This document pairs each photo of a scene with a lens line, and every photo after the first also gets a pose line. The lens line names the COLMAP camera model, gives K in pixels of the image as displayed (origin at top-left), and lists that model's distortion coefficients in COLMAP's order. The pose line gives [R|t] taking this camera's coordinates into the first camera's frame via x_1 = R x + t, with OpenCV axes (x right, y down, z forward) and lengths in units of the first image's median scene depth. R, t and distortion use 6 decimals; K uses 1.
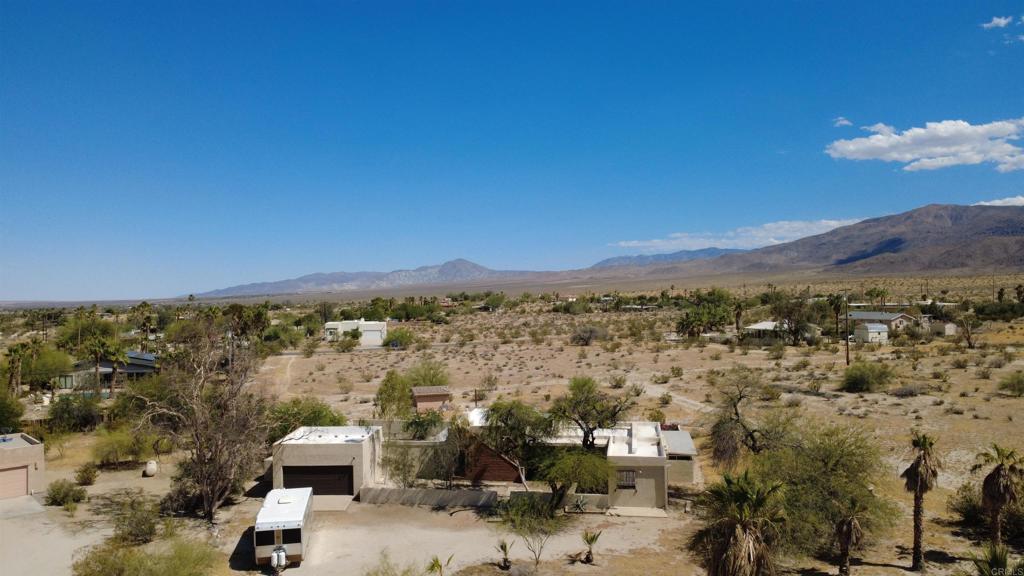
lens RADIAL K [[750.3, 0, 516.8], [0, 750.3, 290.9], [0, 0, 1]] dist [-0.005914, 0.005635]
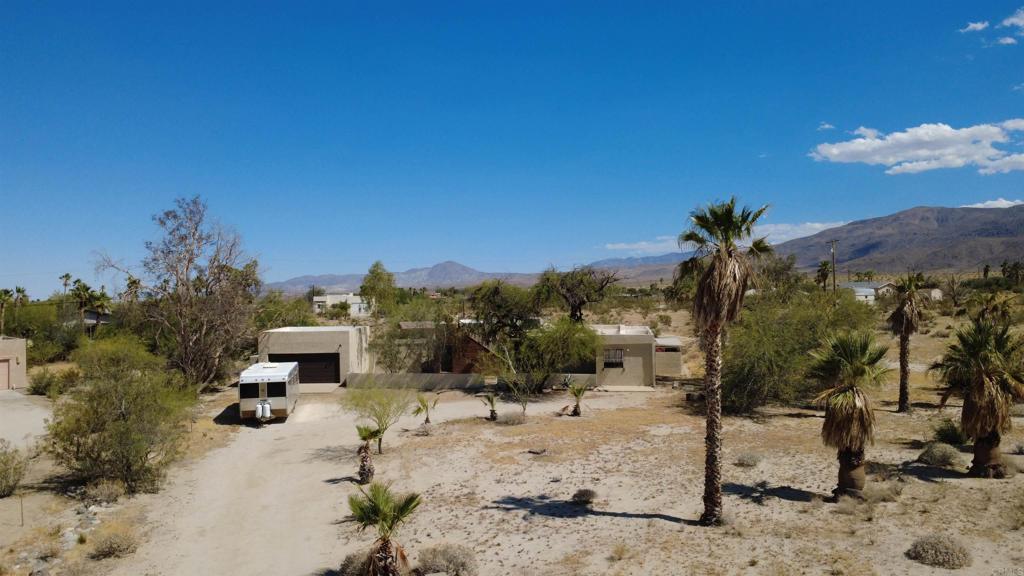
lens RADIAL K [[750.3, 0, 516.4], [0, 750.3, 286.1], [0, 0, 1]] dist [-0.005914, 0.005635]
pose [[0.999910, -0.002019, 0.013273, 0.001947], [0.002164, 0.999938, -0.010968, 0.103621], [-0.013250, 0.010996, 0.999852, 0.001739]]
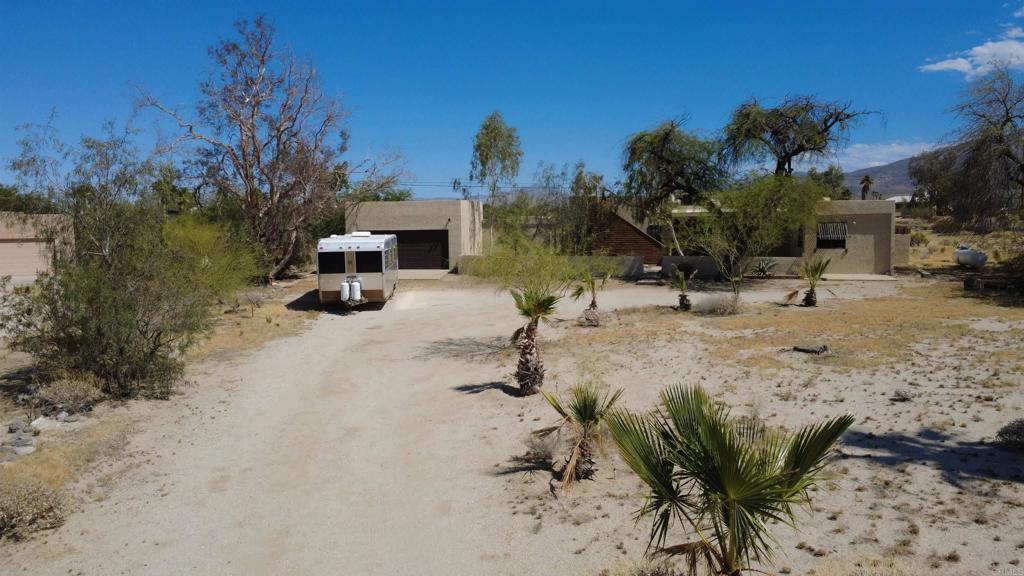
lens RADIAL K [[750.3, 0, 514.7], [0, 750.3, 287.6], [0, 0, 1]] dist [-0.005914, 0.005635]
pose [[0.994650, 0.010097, -0.102811, -0.048478], [-0.000626, 0.995783, 0.091738, 0.147192], [0.103304, -0.091183, 0.990461, 0.166210]]
